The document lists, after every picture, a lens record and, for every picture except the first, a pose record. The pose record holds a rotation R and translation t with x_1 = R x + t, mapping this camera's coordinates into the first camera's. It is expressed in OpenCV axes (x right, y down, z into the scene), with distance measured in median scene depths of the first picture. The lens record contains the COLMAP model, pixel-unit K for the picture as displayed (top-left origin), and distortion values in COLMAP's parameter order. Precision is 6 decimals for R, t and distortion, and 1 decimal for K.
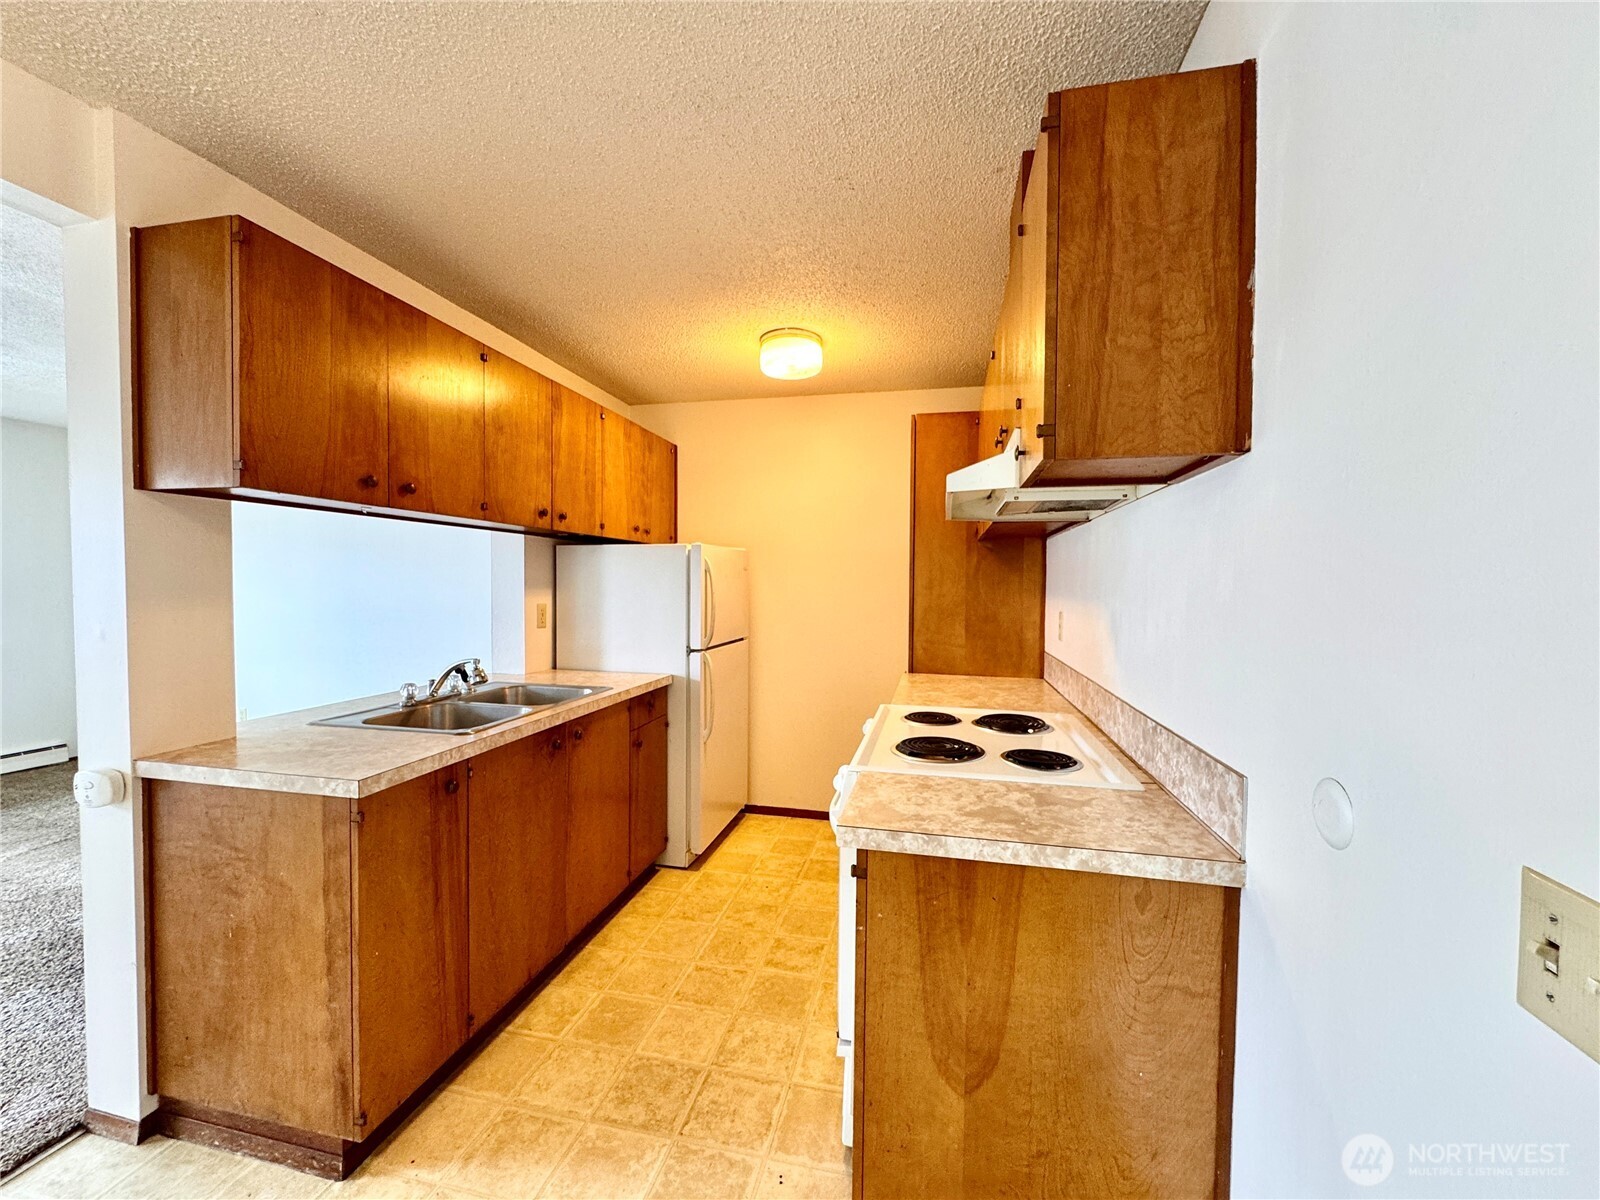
lens RADIAL K [[646.0, 0, 800.0], [0, 646.0, 600.0], [0, 0, 1]] dist [0.001120, 0.000094]
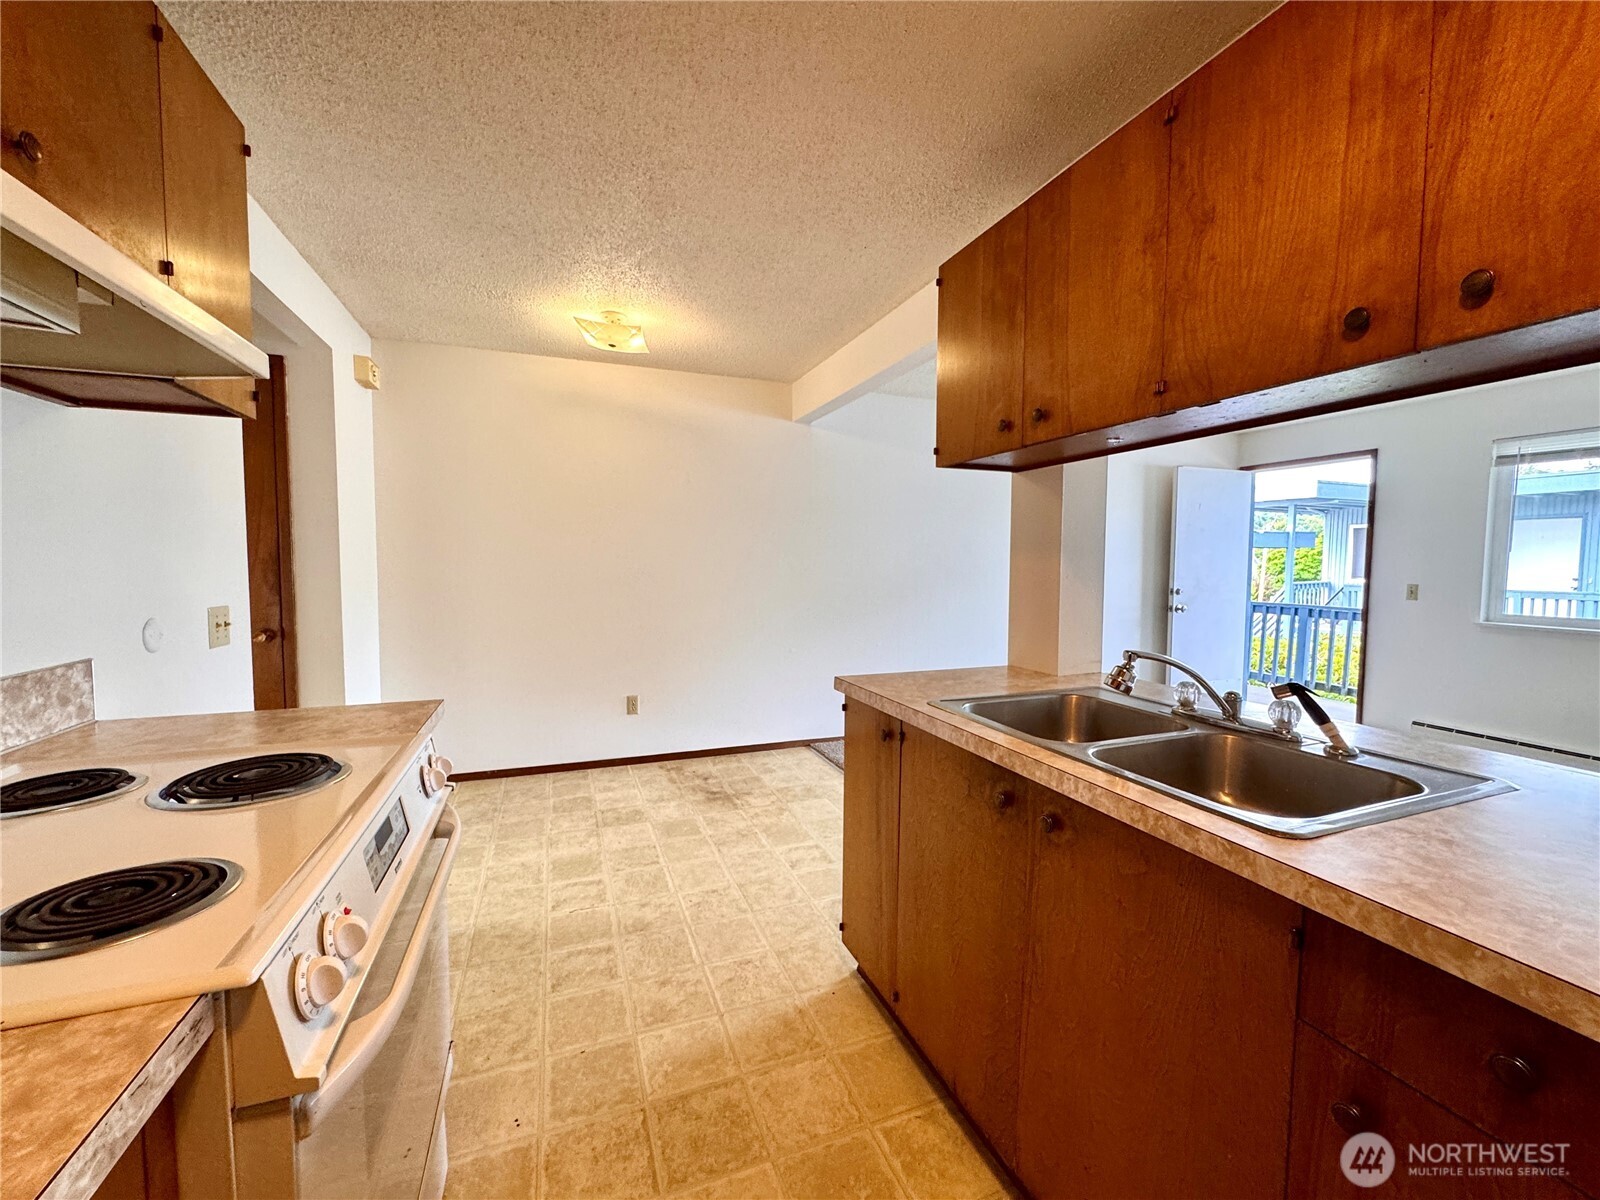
lens RADIAL K [[646.0, 0, 800.0], [0, 646.0, 600.0], [0, 0, 1]] dist [0.001120, 0.000094]
pose [[-0.838005, 0.018531, -0.545348, 0.118286], [-0.028308, 0.996601, 0.077365, 0.006098], [0.544928, 0.080270, -0.834632, 1.772934]]
